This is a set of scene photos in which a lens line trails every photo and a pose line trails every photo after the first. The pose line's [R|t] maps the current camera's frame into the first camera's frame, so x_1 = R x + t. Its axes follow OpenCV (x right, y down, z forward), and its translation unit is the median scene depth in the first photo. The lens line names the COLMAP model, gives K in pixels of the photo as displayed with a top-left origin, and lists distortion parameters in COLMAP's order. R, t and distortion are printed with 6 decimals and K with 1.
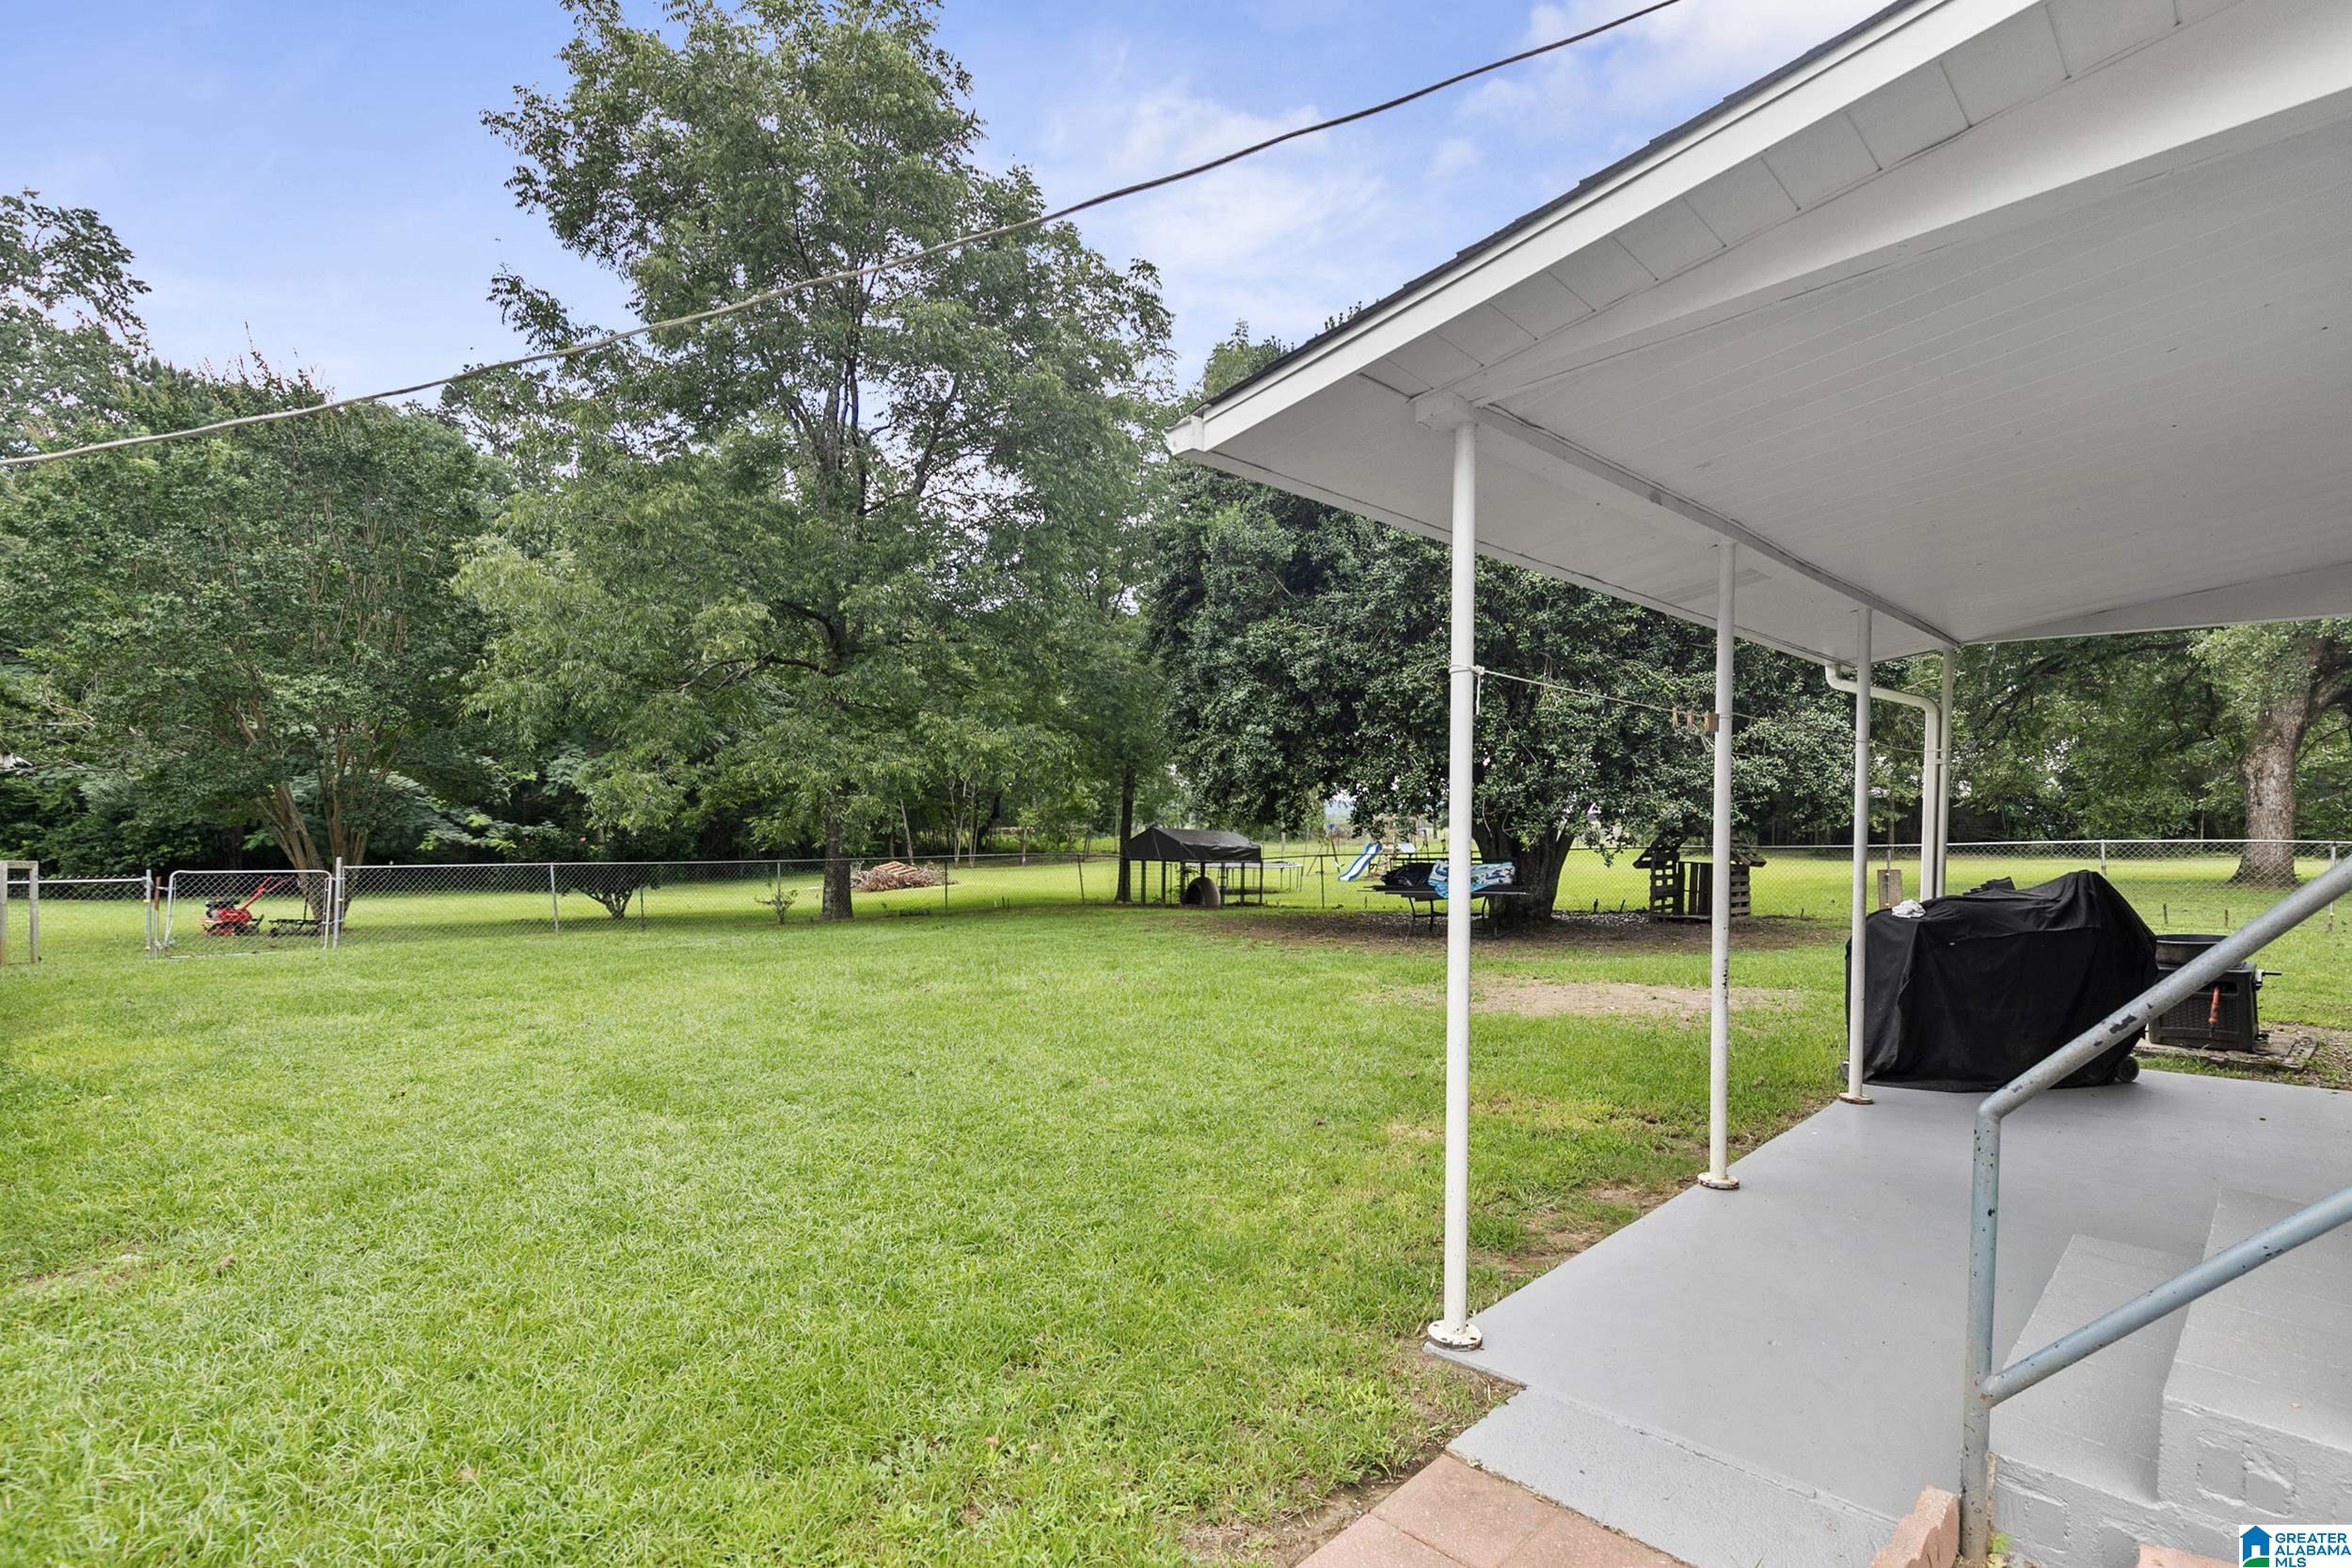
lens RADIAL K [[1130.7, 0, 1209.3], [0, 1130.7, 844.1], [0, 0, 1]] dist [-0.000376, 0.000260]
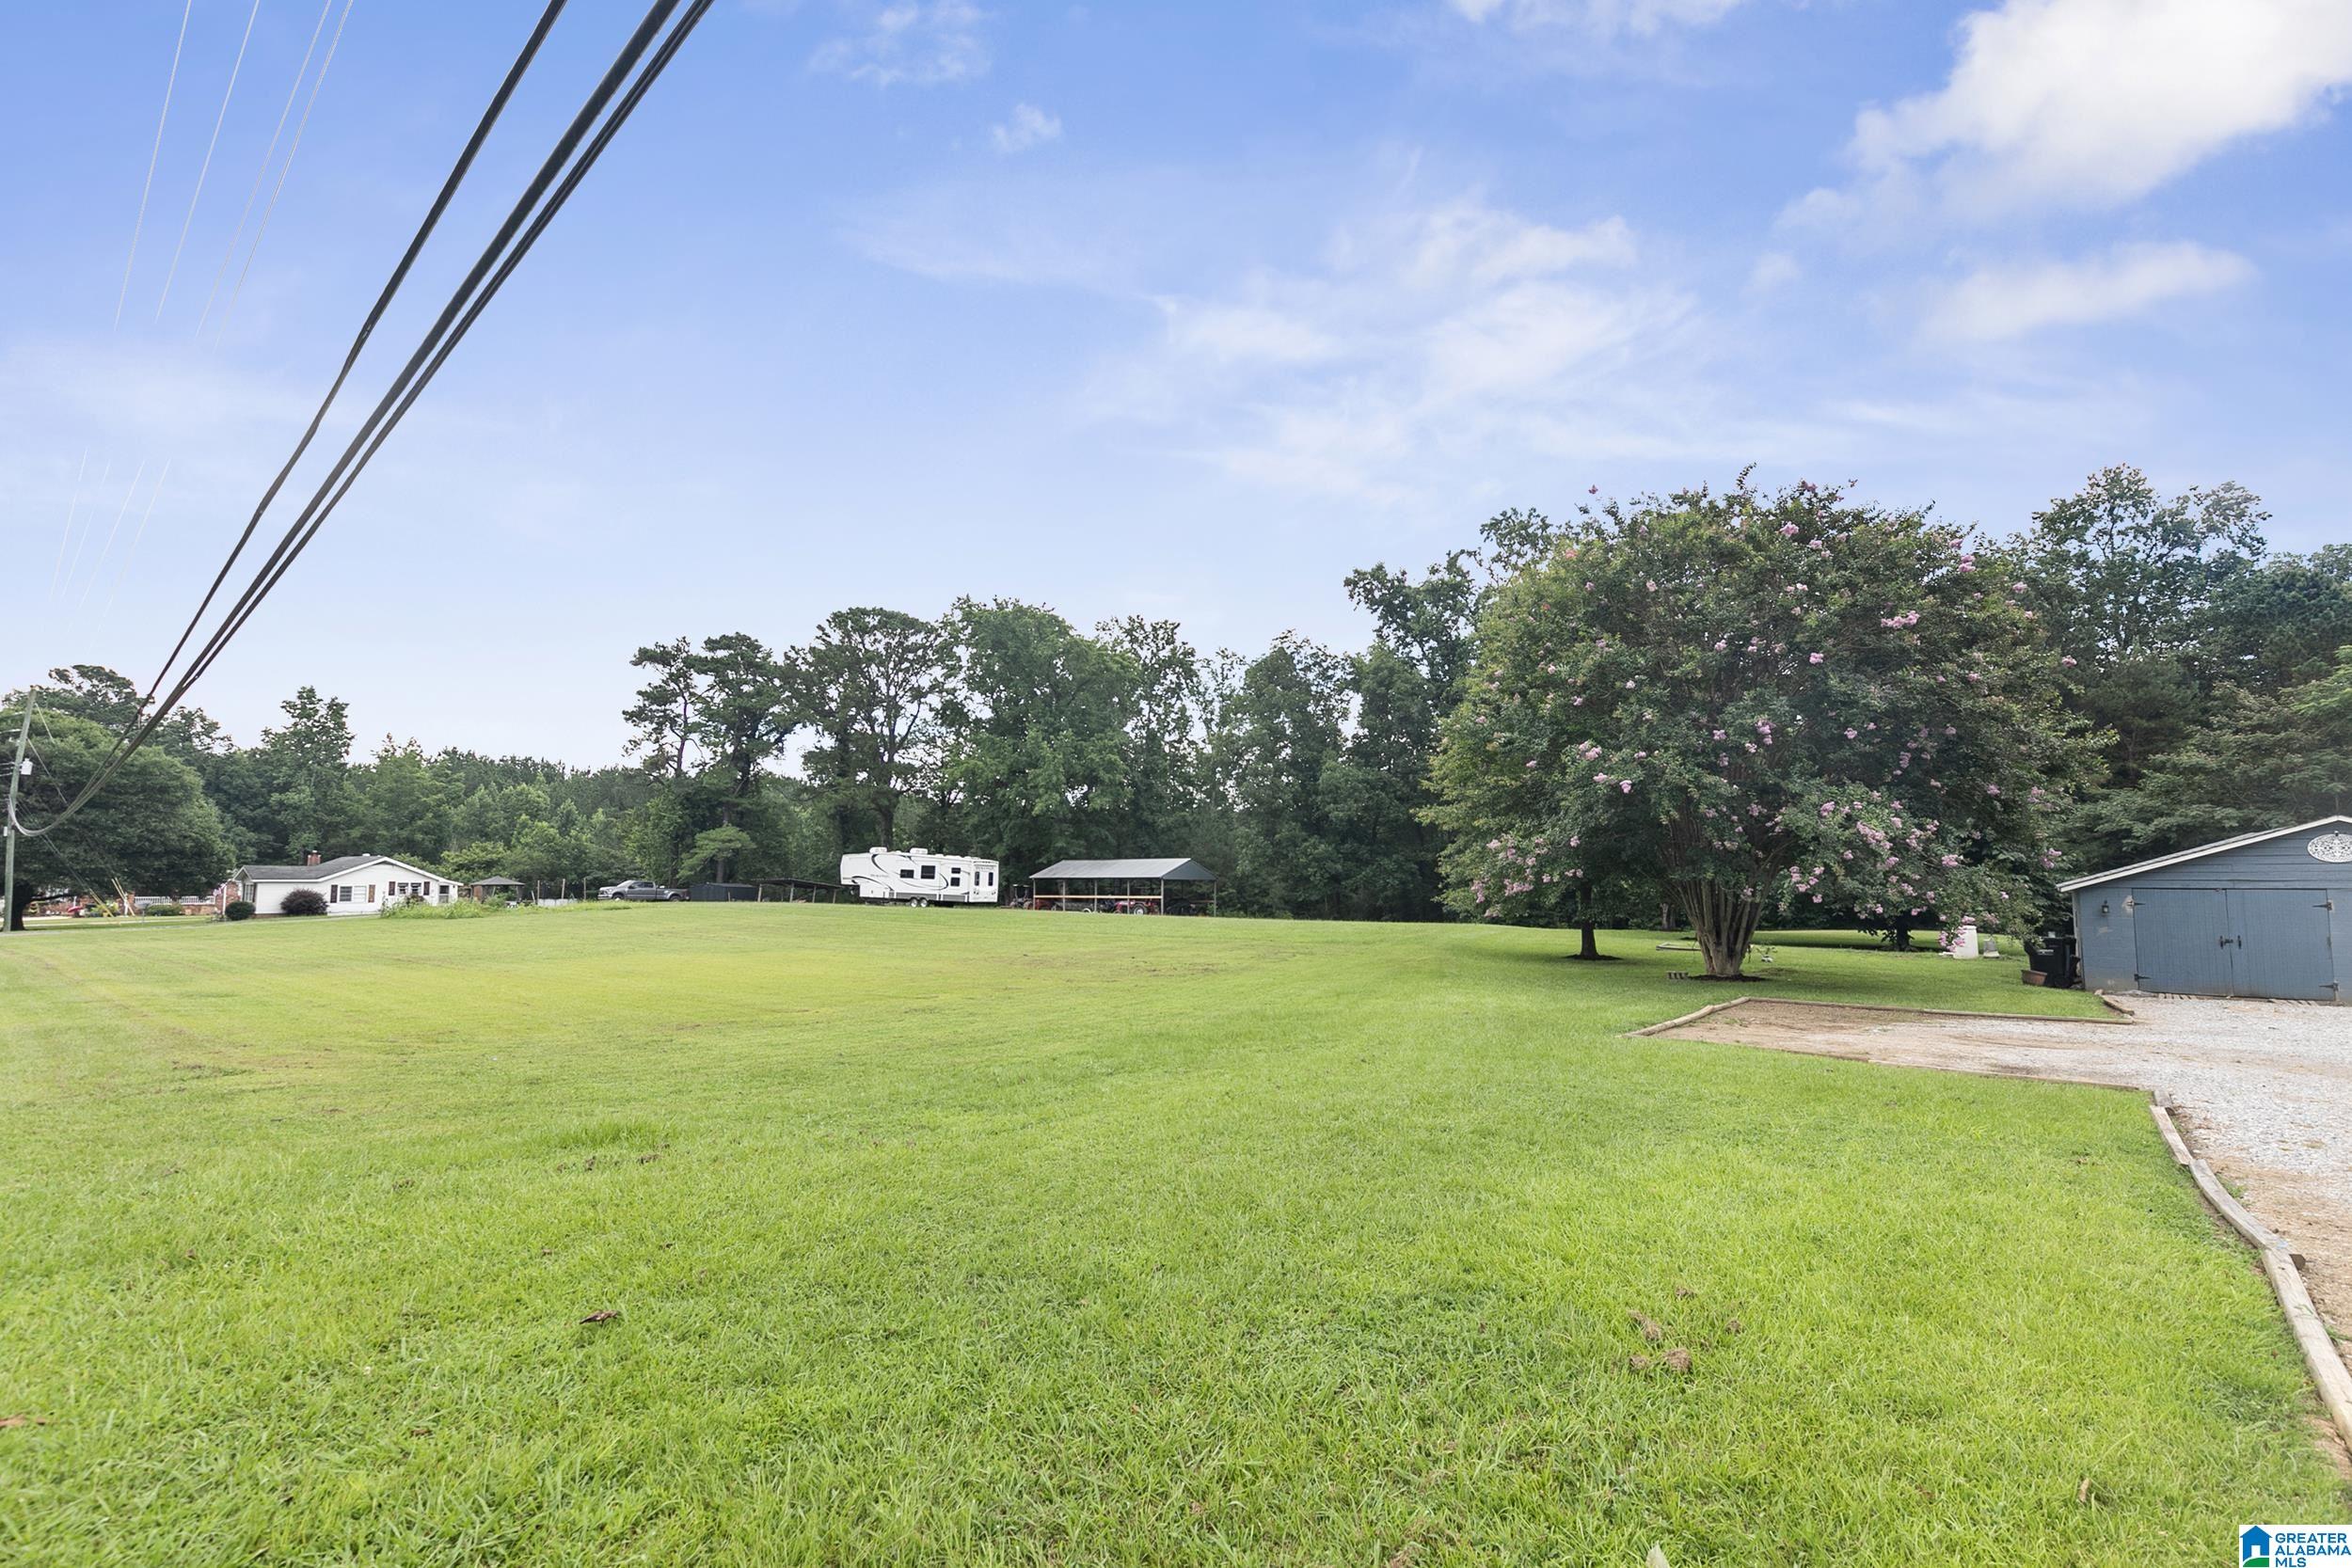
lens RADIAL K [[1086.3, 0, 1187.6], [0, 1086.3, 791.8], [0, 0, 1]] dist [-0.000630, -0.000191]
pose [[0.099415, -0.088399, -0.991112, 0.698400], [-0.028674, 0.995378, -0.091656, 0.011527], [0.994633, 0.037531, 0.096420, -1.402726]]
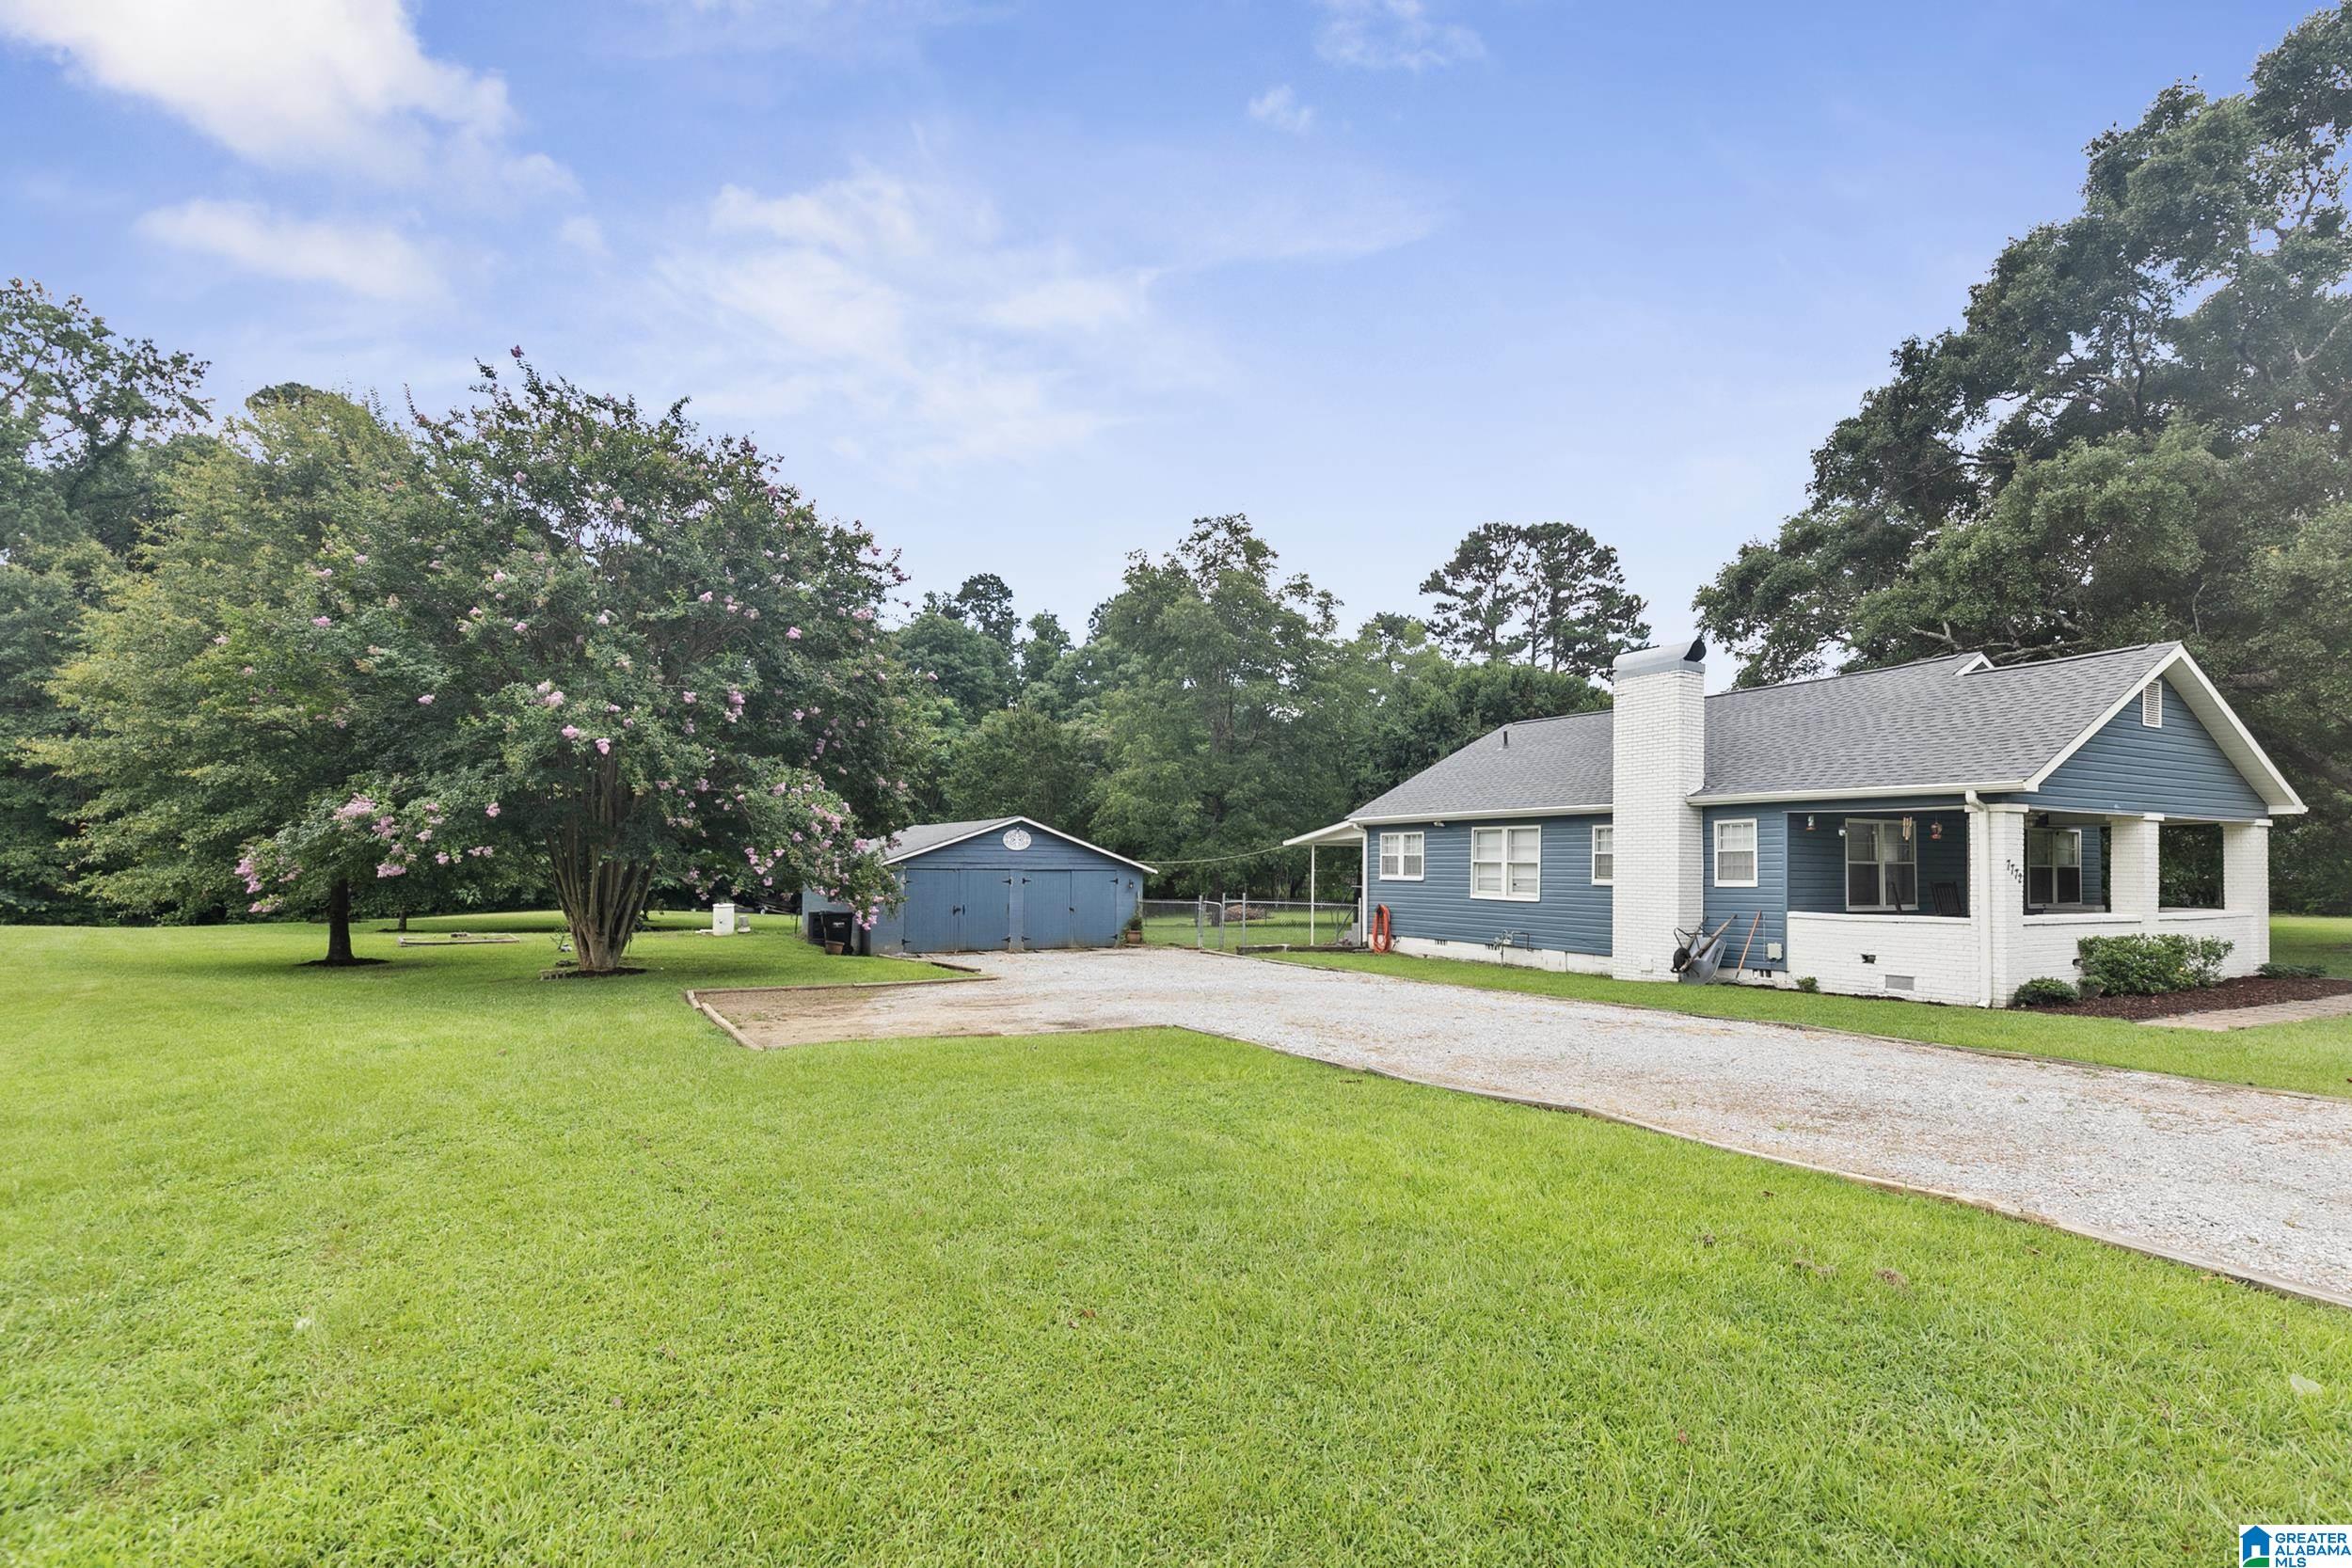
lens RADIAL K [[1130.7, 0, 1209.3], [0, 1130.7, 844.1], [0, 0, 1]] dist [-0.000376, 0.000260]
pose [[0.959229, -0.004466, -0.282593, 0.411917], [-0.008839, 0.998912, -0.045788, 0.010019], [0.282490, 0.046419, 0.958146, -1.574965]]
